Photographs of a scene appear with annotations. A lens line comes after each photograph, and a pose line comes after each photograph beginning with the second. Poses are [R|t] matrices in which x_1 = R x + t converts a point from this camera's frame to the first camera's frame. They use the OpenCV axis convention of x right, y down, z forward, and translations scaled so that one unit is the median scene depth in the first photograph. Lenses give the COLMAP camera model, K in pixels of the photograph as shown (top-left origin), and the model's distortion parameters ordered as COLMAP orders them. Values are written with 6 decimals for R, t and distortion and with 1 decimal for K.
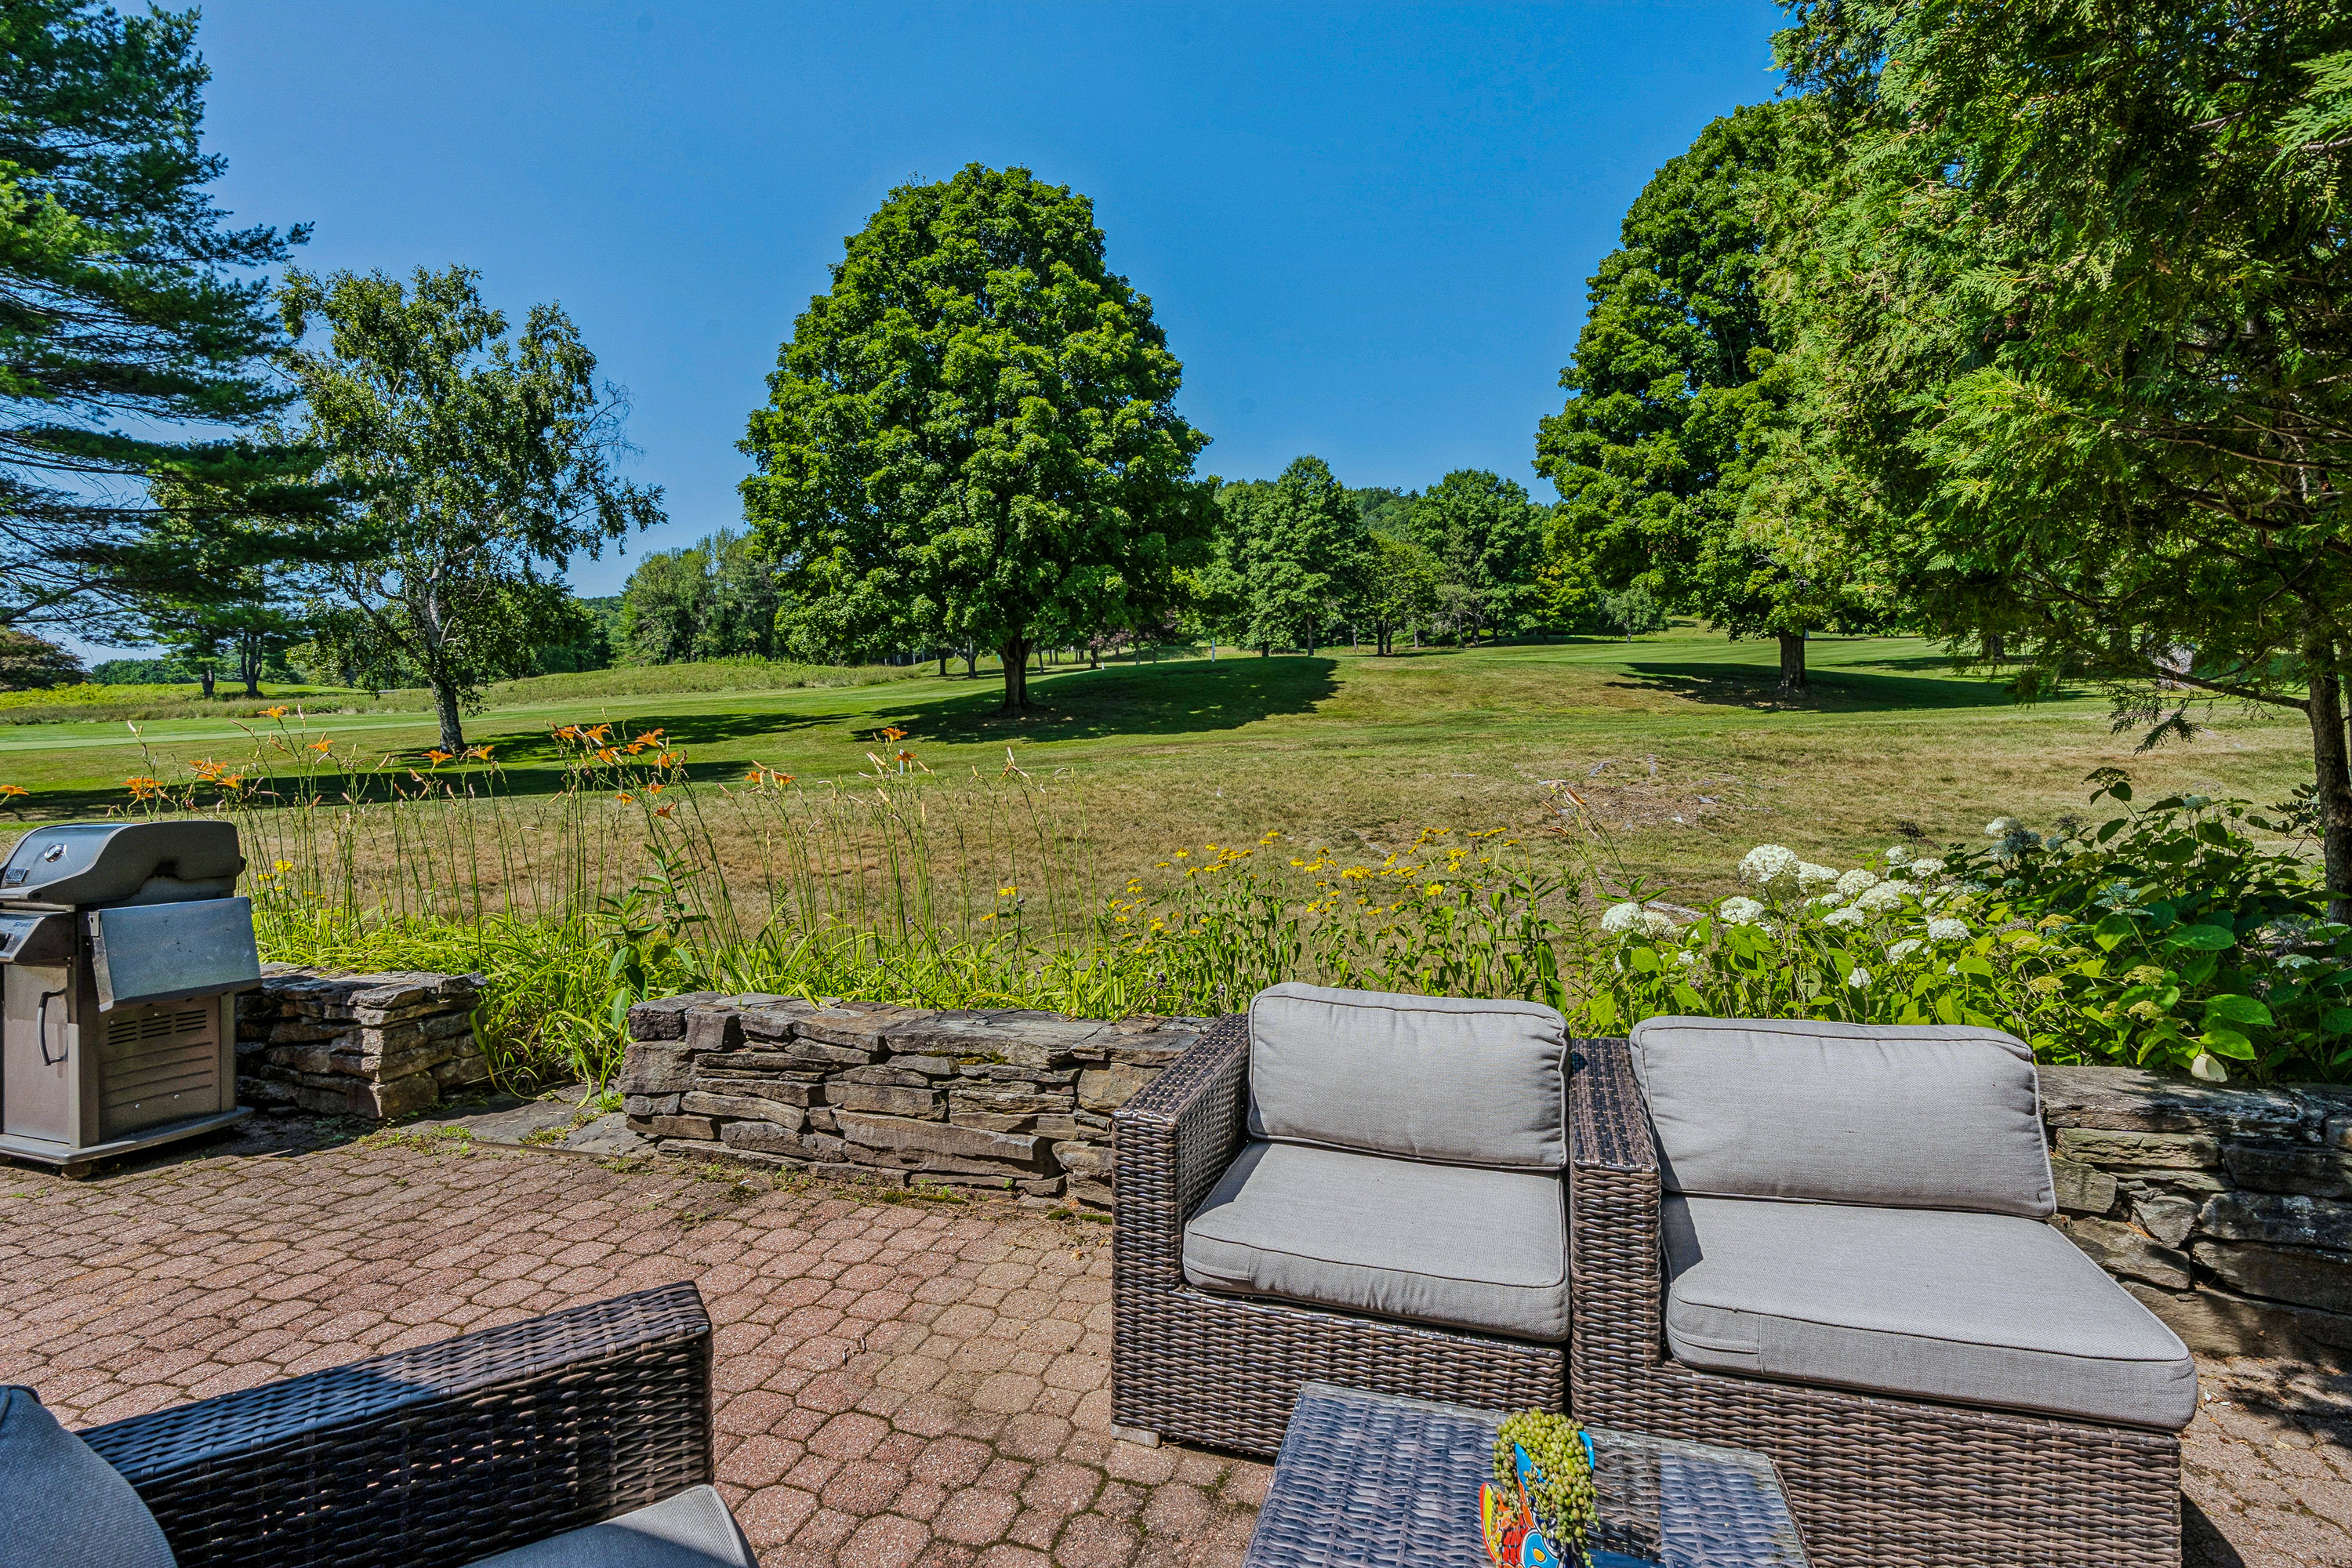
lens RADIAL K [[1086.2, 0, 1174.9], [0, 1086.2, 764.2], [0, 0, 1]] dist [-0.000642, 0.000351]
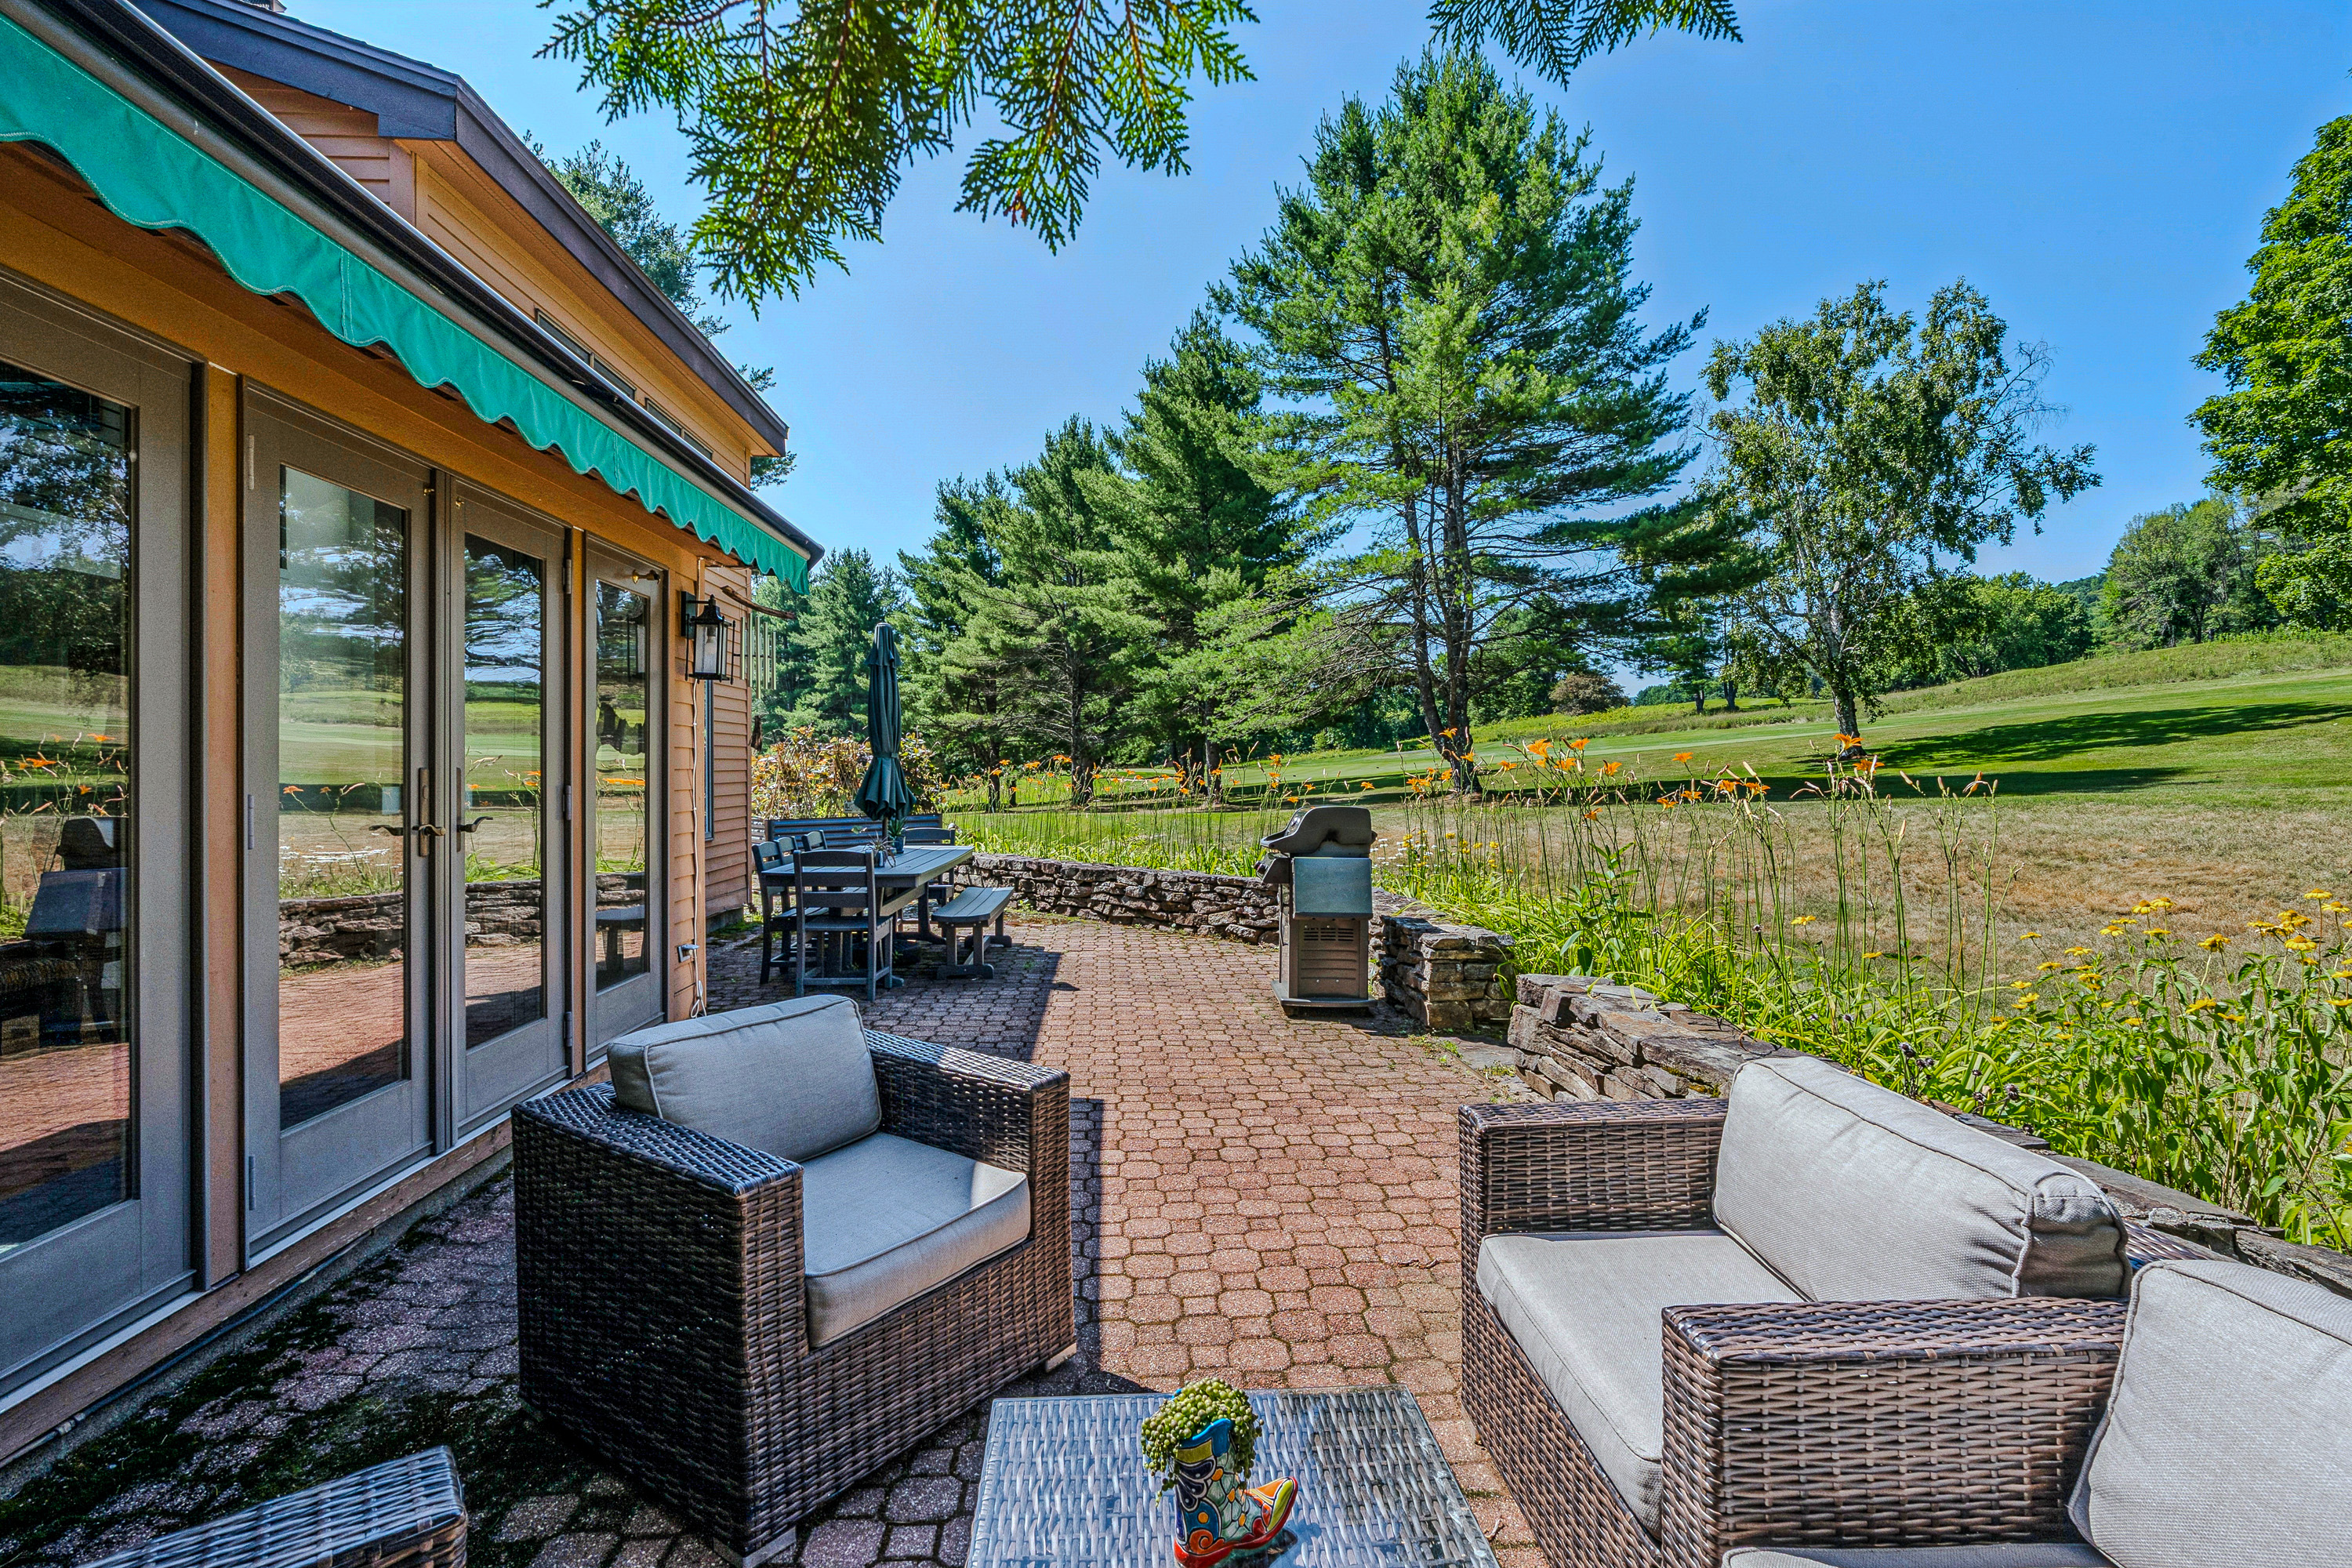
lens RADIAL K [[1081.1, 0, 1176.7], [0, 1081.1, 768.8], [0, 0, 1]] dist [-0.002196, 0.003936]
pose [[0.375899, 0.004633, -0.926649, 0.046269], [-0.004595, 0.999985, 0.003135, -0.000619], [0.926649, 0.003079, 0.375915, 0.019783]]
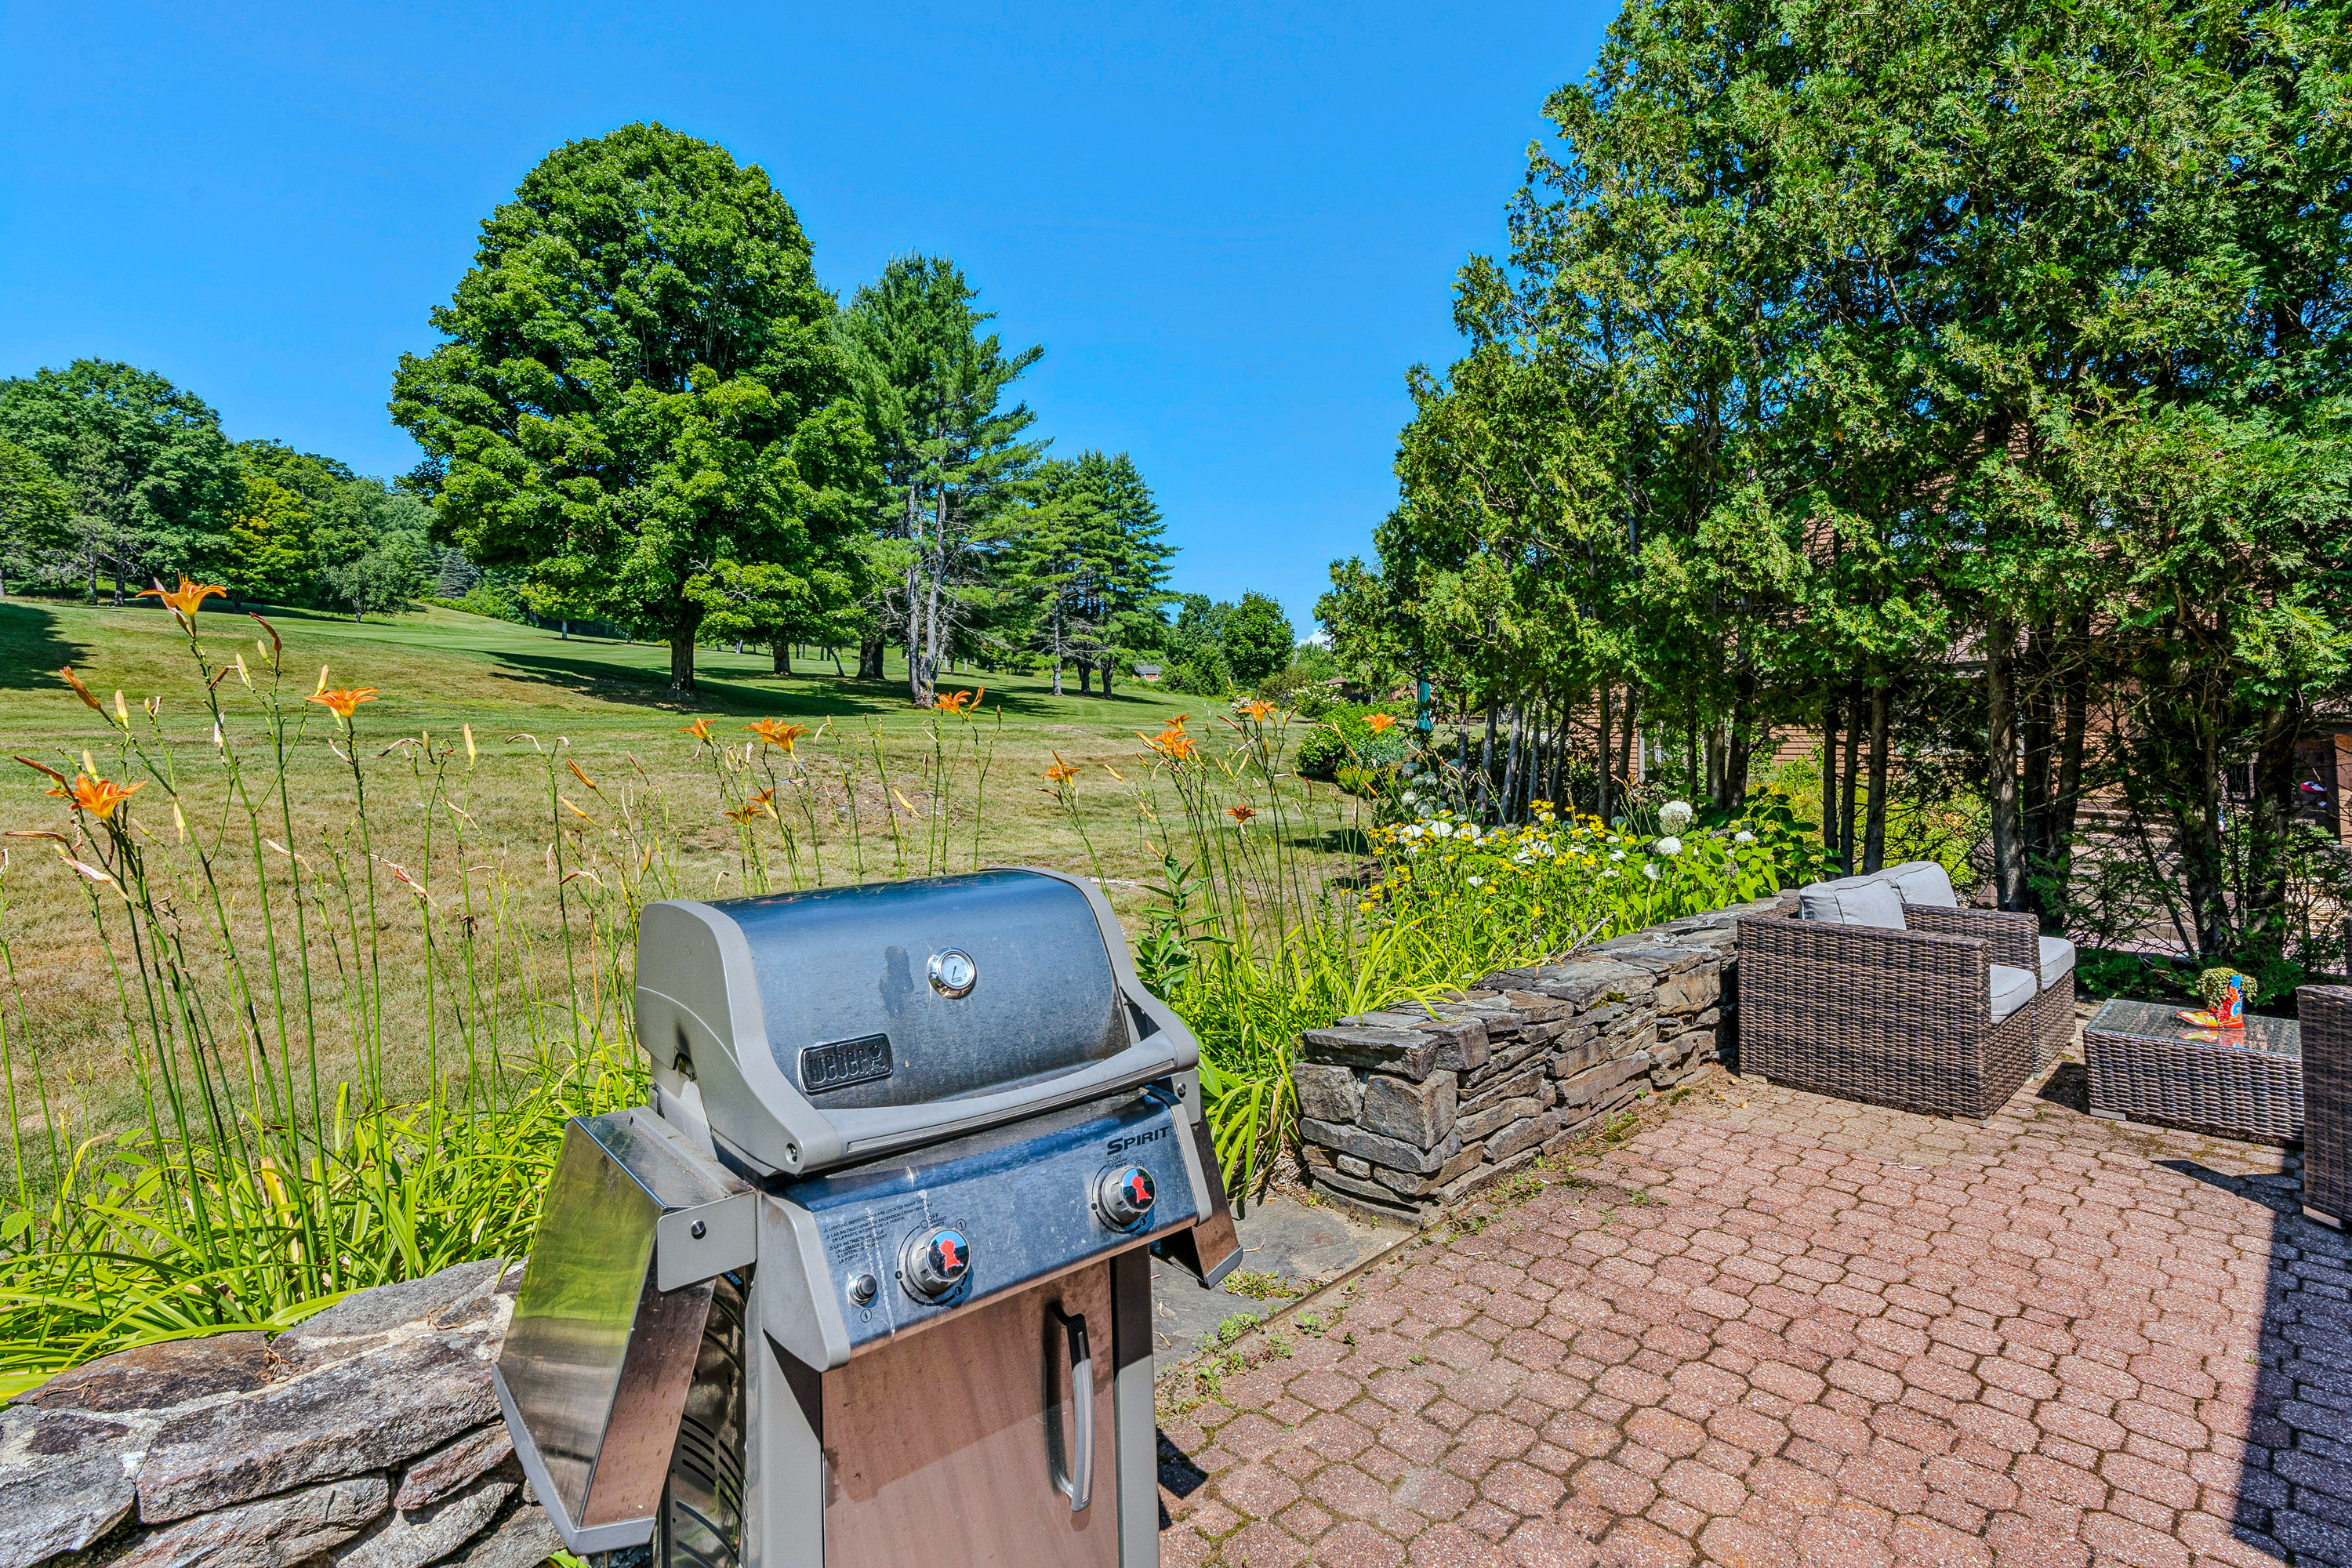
lens RADIAL K [[1112.5, 0, 1183.7], [0, 1112.5, 711.7], [0, 0, 1]] dist [-0.004602, 0.000302]
pose [[0.468072, 0.037220, 0.882906, -0.134744], [0.005148, 0.998981, -0.044842, 0.000199], [-0.883675, 0.025534, 0.467404, 0.074730]]
